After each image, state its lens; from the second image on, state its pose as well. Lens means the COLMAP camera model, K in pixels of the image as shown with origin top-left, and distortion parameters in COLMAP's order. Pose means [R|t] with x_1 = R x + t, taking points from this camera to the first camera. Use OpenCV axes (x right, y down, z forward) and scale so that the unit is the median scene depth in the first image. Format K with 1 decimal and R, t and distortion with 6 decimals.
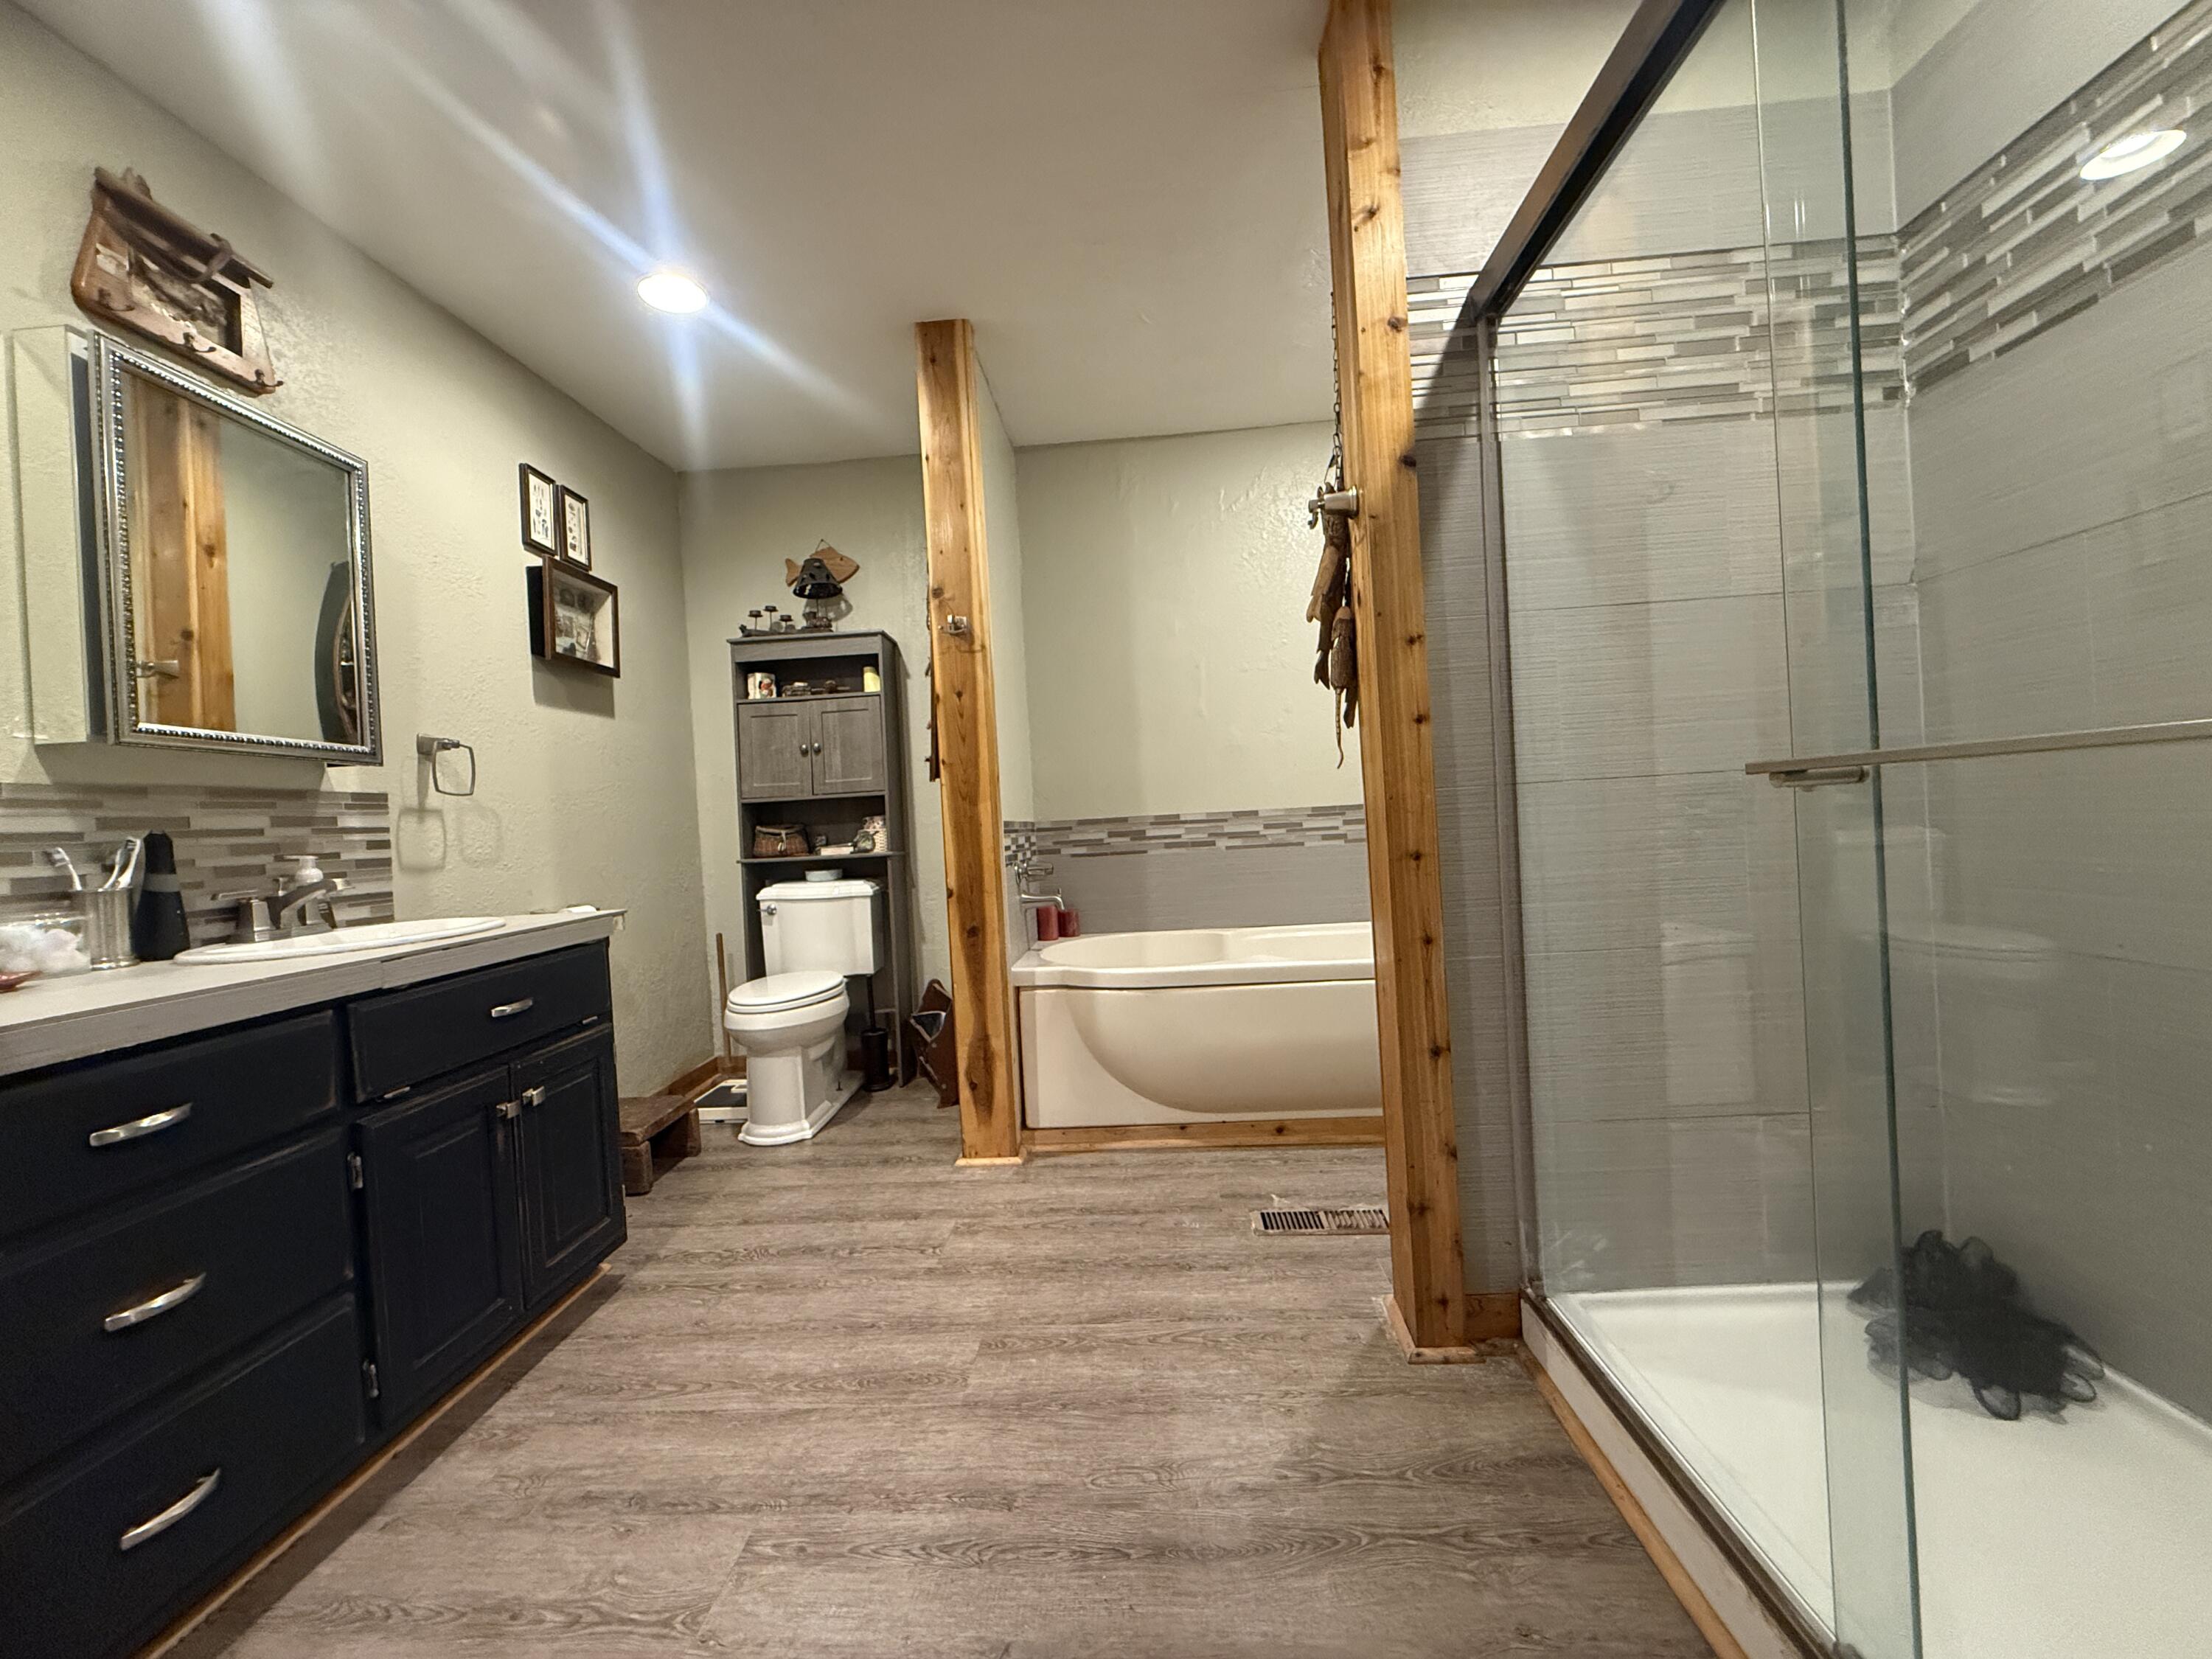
lens RADIAL K [[878.7, 0, 1104.2], [0, 878.7, 824.6], [0, 0, 1]] dist [-0.000722, -0.000340]
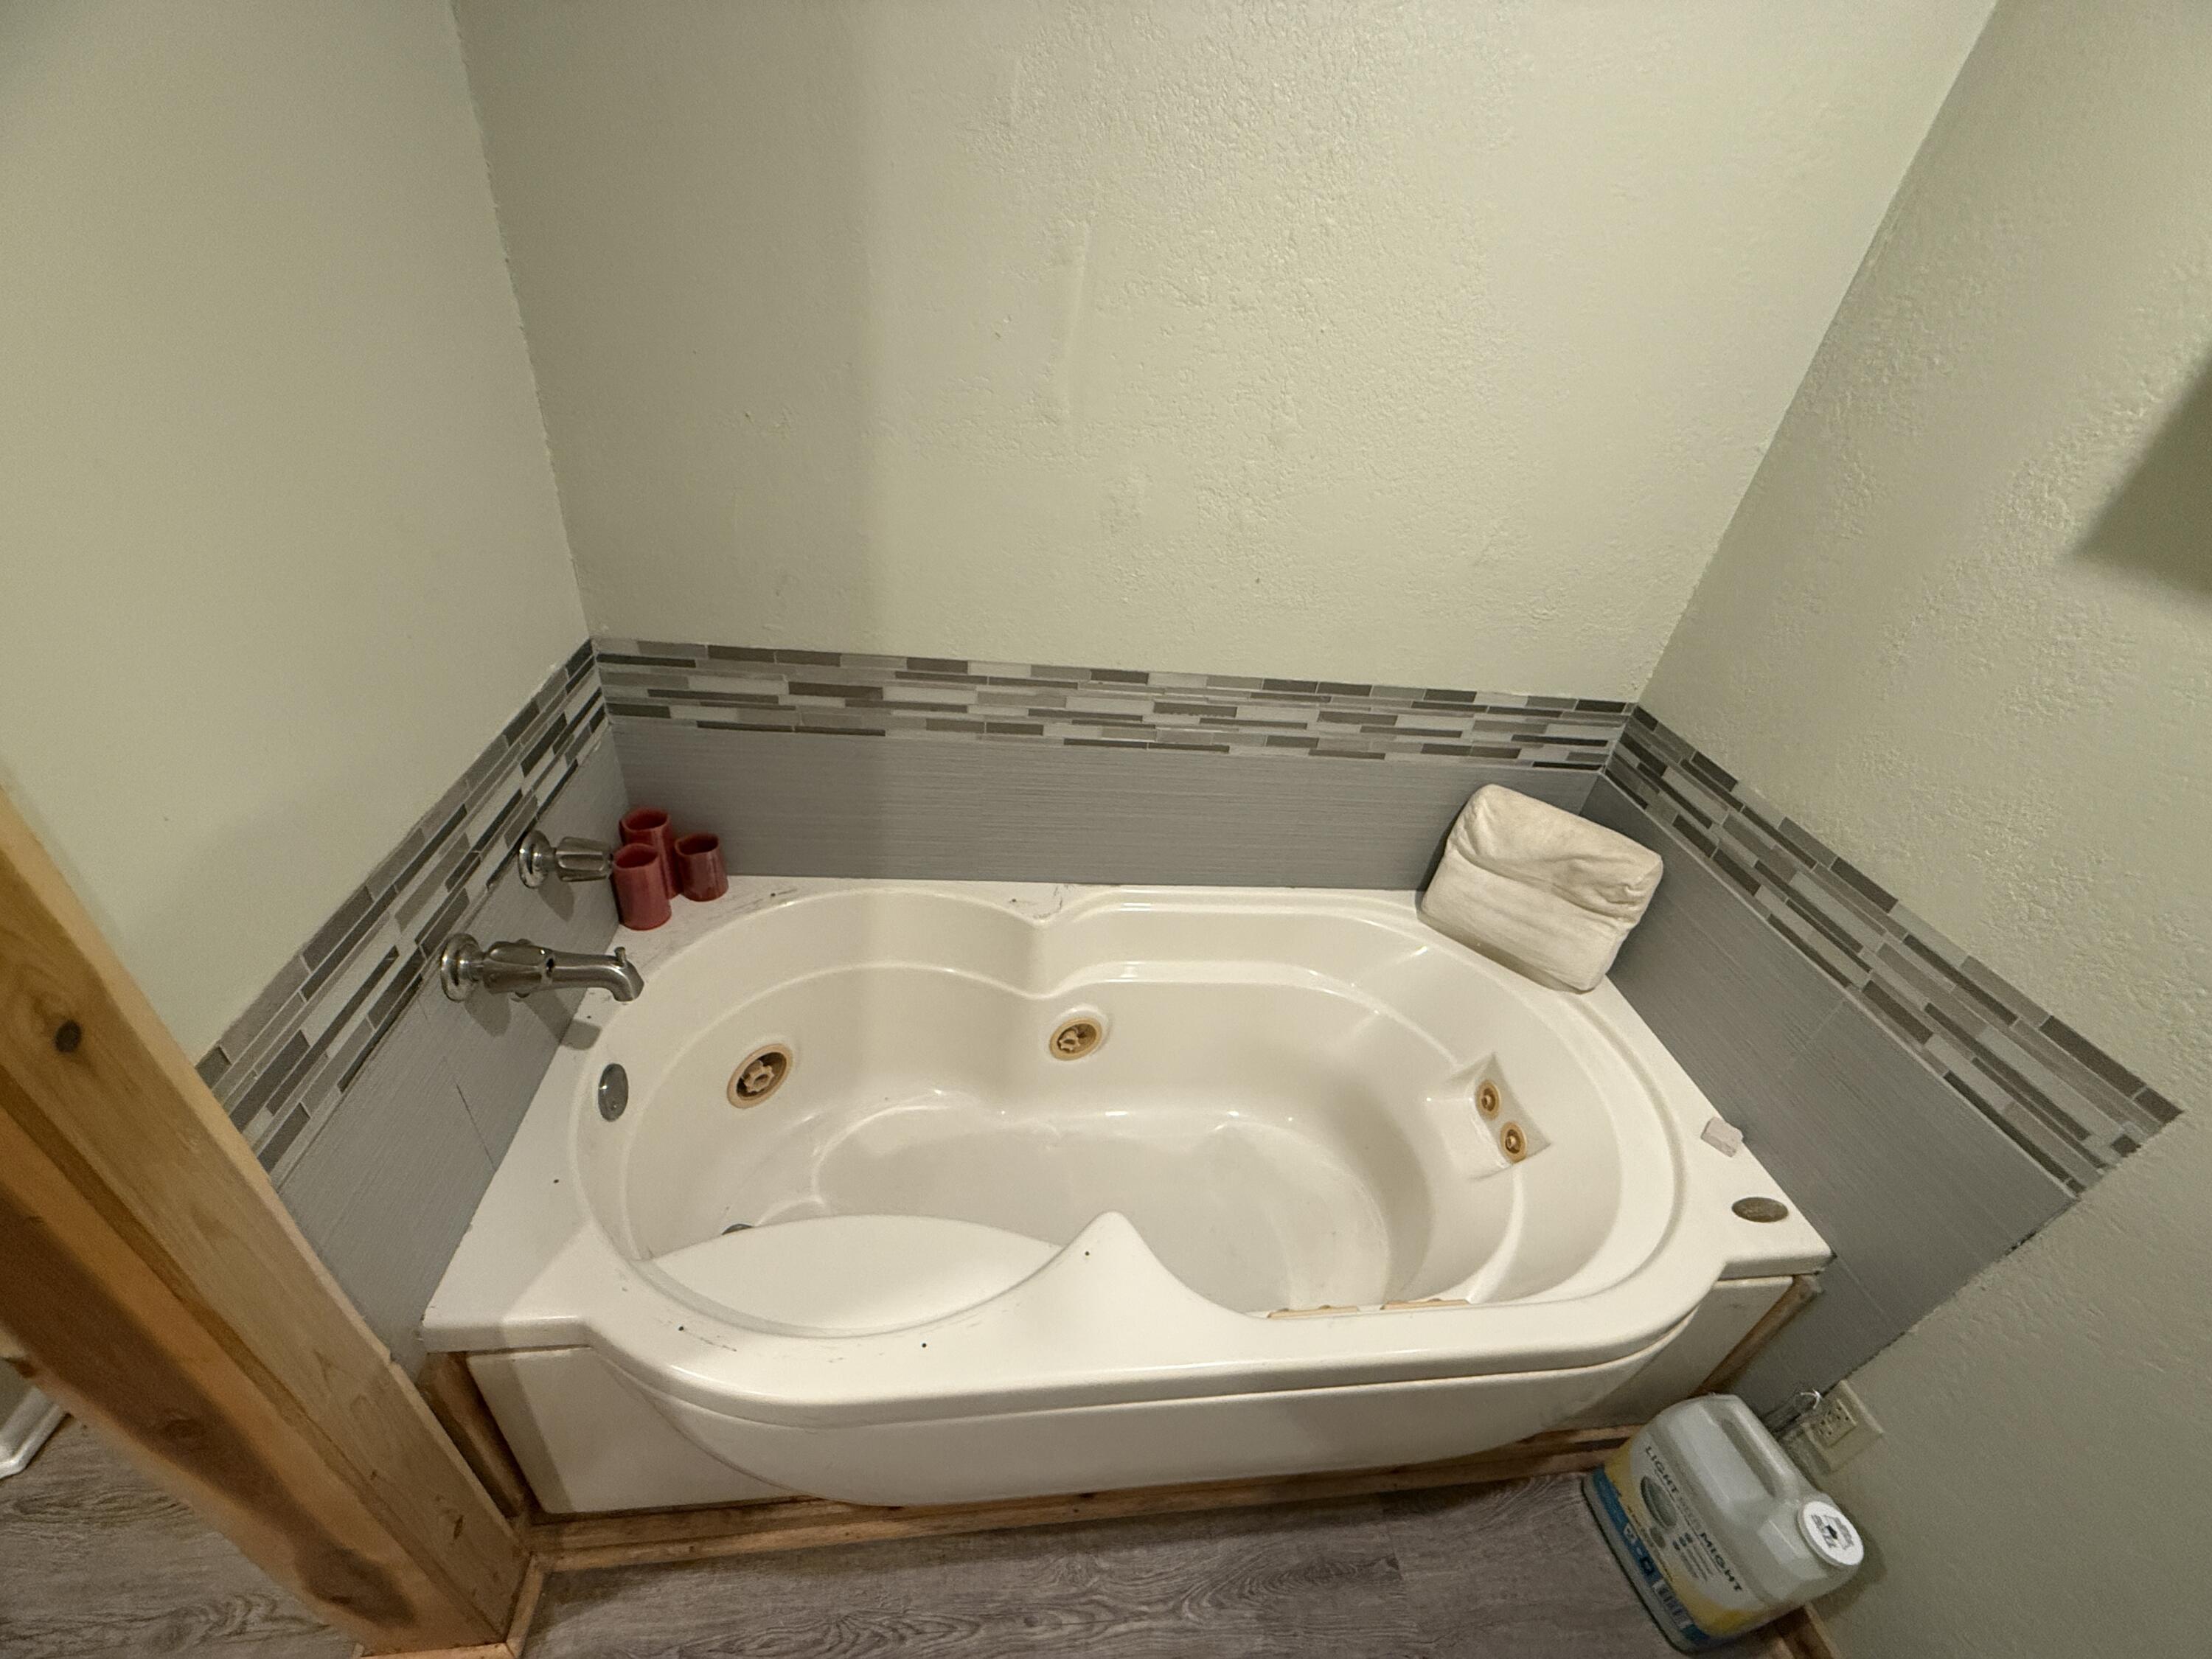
lens RADIAL K [[878.7, 0, 1100.0], [0, 878.7, 832.6], [0, 0, 1]] dist [-0.000722, -0.000340]
pose [[0.968565, 0.043787, 0.244877, 0.048149], [-0.174672, 0.820605, 0.544148, -0.182981], [-0.177121, -0.569815, 0.802458, 0.607649]]
